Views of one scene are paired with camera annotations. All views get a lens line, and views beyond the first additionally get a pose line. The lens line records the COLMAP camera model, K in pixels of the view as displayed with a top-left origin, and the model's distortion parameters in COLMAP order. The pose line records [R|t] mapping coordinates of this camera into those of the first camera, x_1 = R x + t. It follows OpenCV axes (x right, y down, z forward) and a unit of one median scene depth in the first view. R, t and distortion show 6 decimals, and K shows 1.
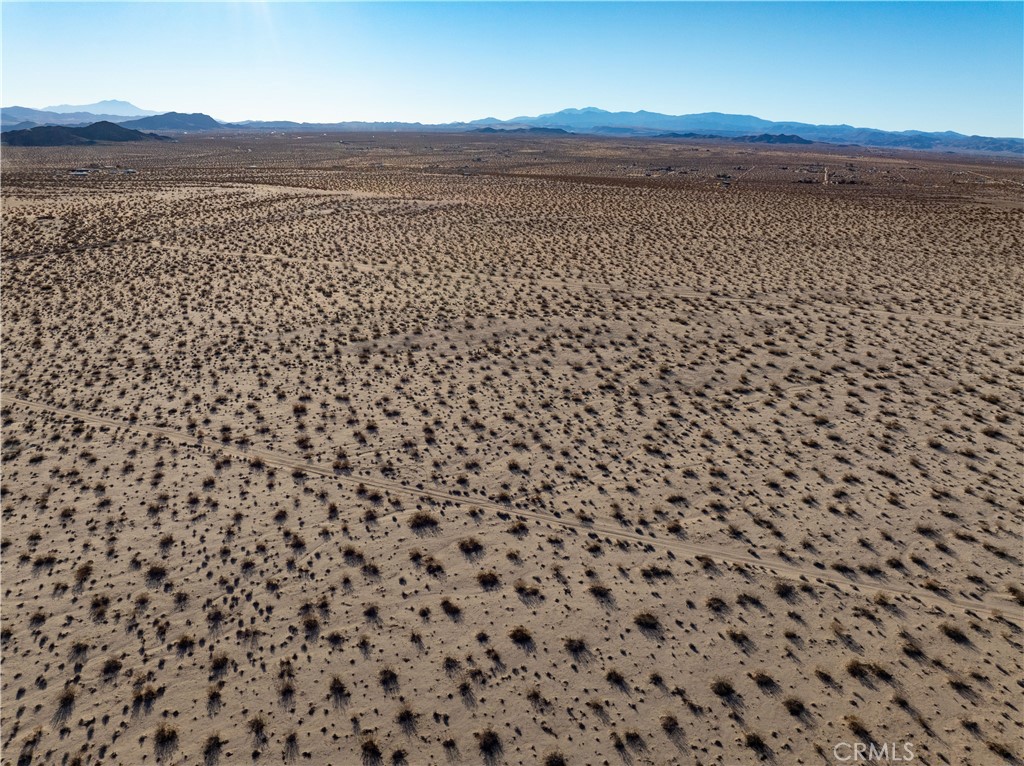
lens RADIAL K [[721.2, 0, 514.9], [0, 721.2, 388.9], [0, 0, 1]] dist [-0.049127, 0.015894]
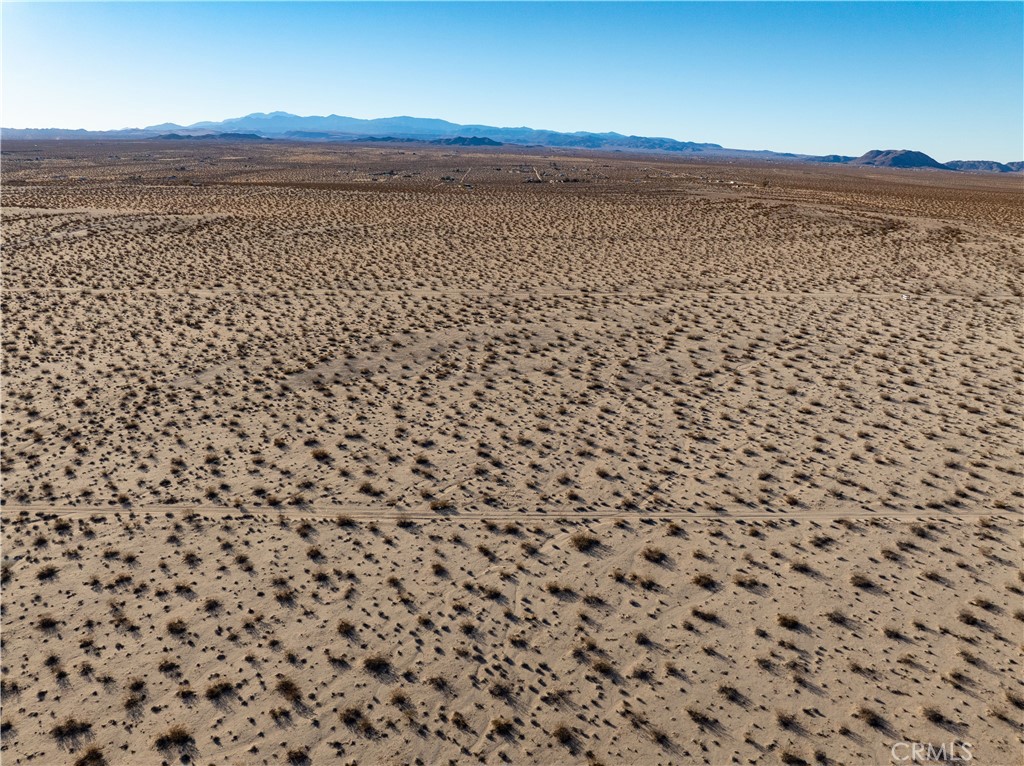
lens RADIAL K [[721.2, 0, 513.4], [0, 721.2, 384.9], [0, 0, 1]] dist [-0.049127, 0.015894]
pose [[0.921789, -0.126805, 0.366368, -0.432911], [0.130518, 0.991337, 0.014728, -0.043691], [-0.365061, 0.034242, 0.930353, 0.097174]]
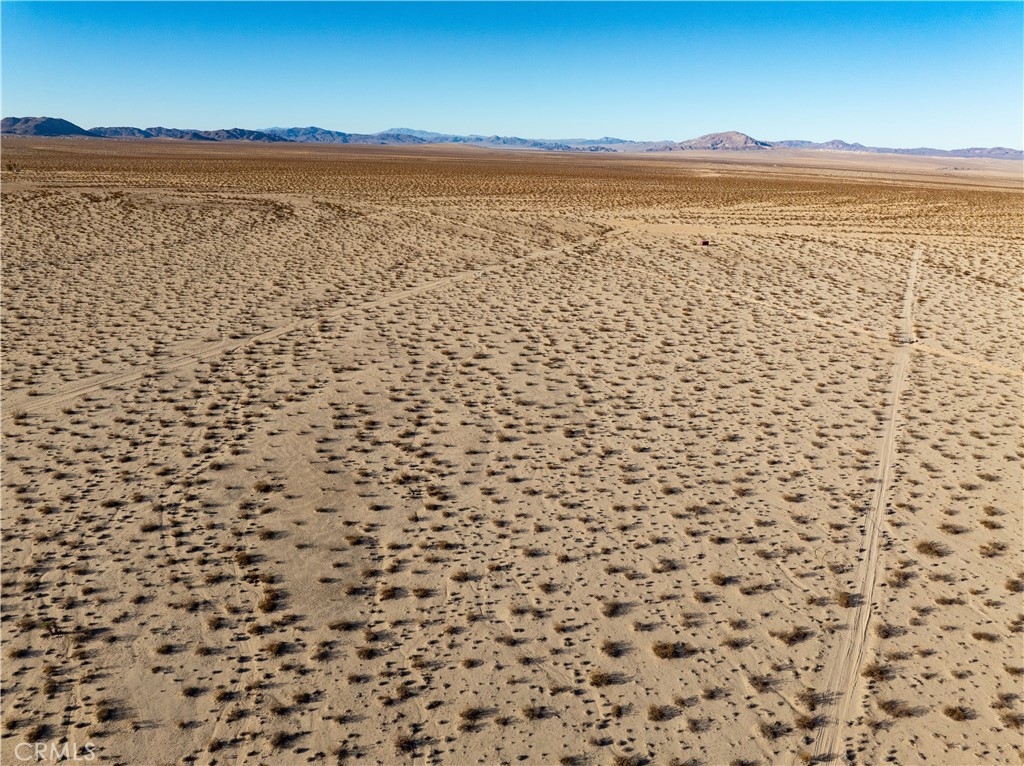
lens RADIAL K [[721.2, 0, 510.2], [0, 721.2, 389.4], [0, 0, 1]] dist [-0.049127, 0.015894]
pose [[0.121773, -0.350193, 0.928728, -0.883052], [0.305203, 0.903569, 0.300689, -0.435603], [-0.944469, 0.246835, 0.216911, 1.033430]]
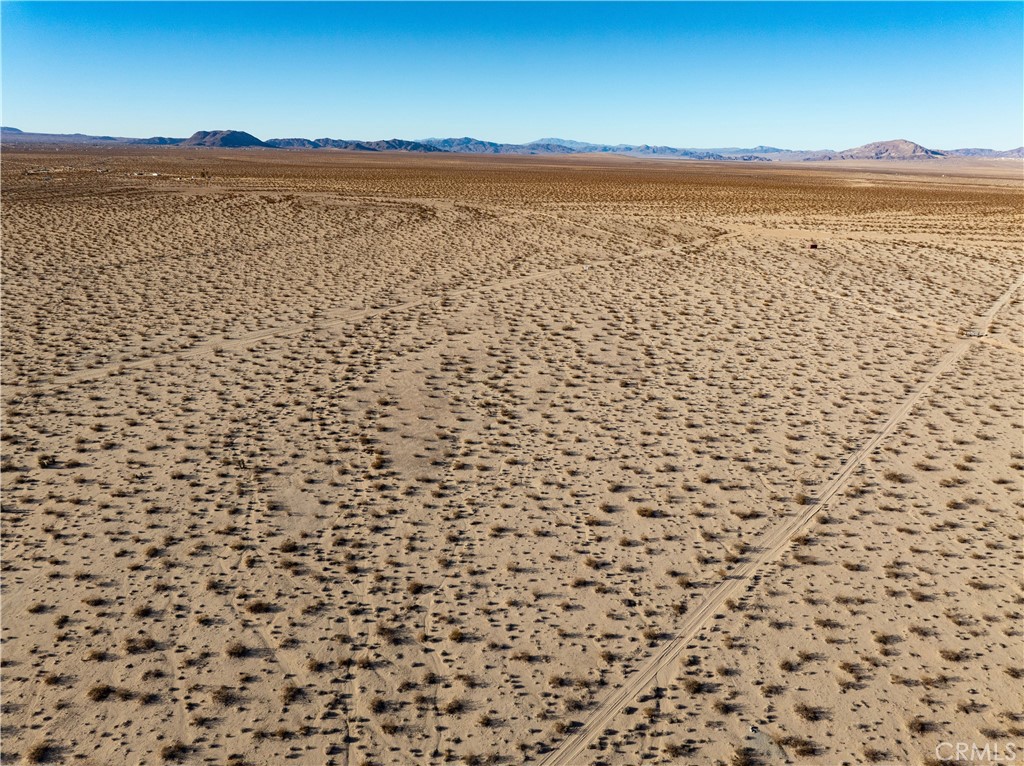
lens RADIAL K [[721.2, 0, 509.8], [0, 721.2, 385.7], [0, 0, 1]] dist [-0.049127, 0.015894]
pose [[0.313638, -0.322998, 0.892919, -1.162892], [0.305507, 0.924691, 0.227182, -0.387020], [-0.899053, 0.201540, 0.388696, 0.865617]]
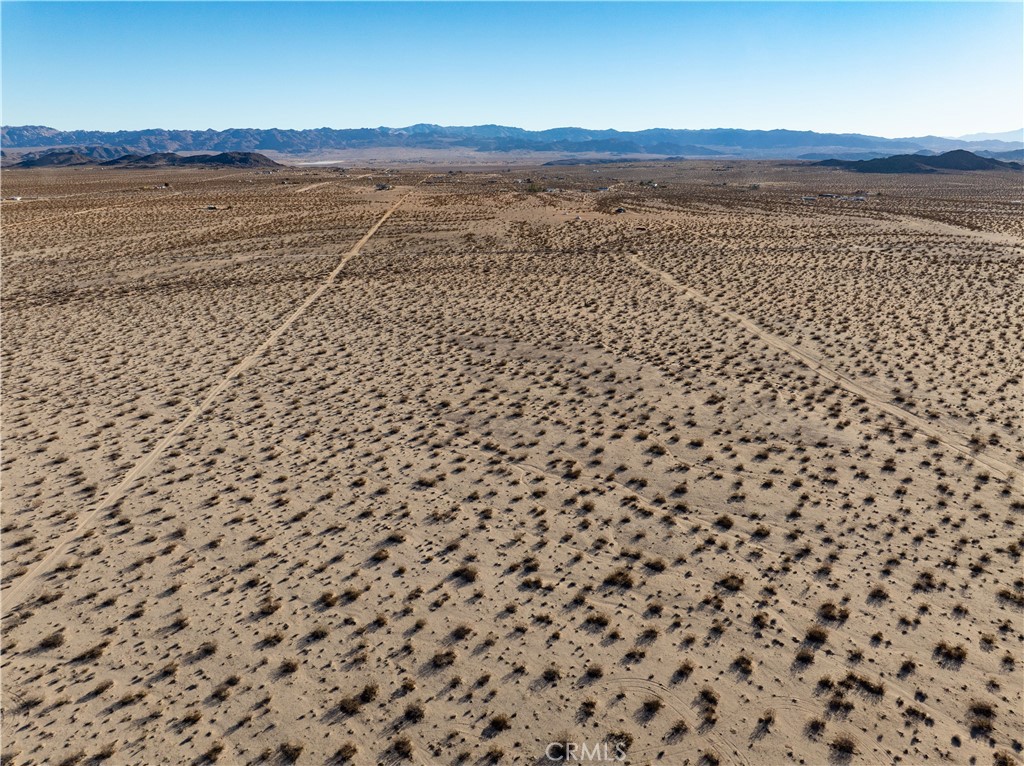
lens RADIAL K [[721.2, 0, 512.0], [0, 721.2, 388.4], [0, 0, 1]] dist [-0.049127, 0.015894]
pose [[0.453895, 0.258192, -0.852828, 1.315849], [-0.288682, 0.948088, 0.133388, -0.239900], [0.842996, 0.185652, 0.504868, 0.645602]]
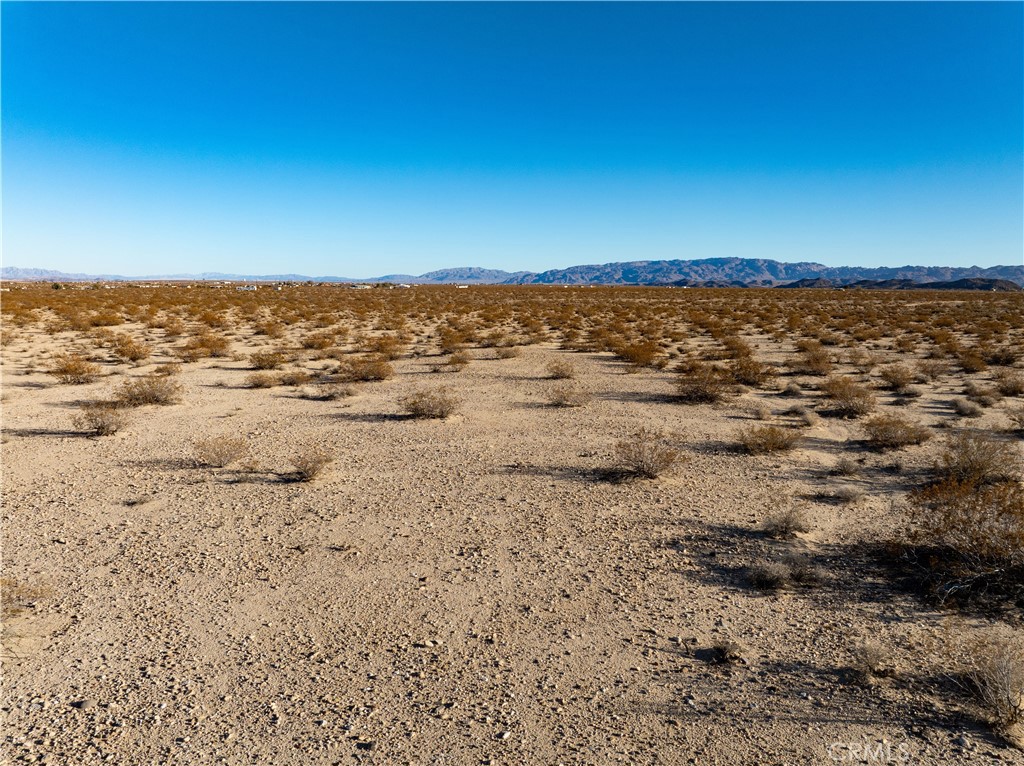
lens RADIAL K [[721.2, 0, 508.4], [0, 721.2, 379.6], [0, 0, 1]] dist [-0.049127, 0.015894]
pose [[-0.470050, 0.089063, -0.878135, 1.619063], [-0.316601, 0.911676, 0.261936, -0.416287], [0.823903, 0.401141, -0.400336, 1.174190]]
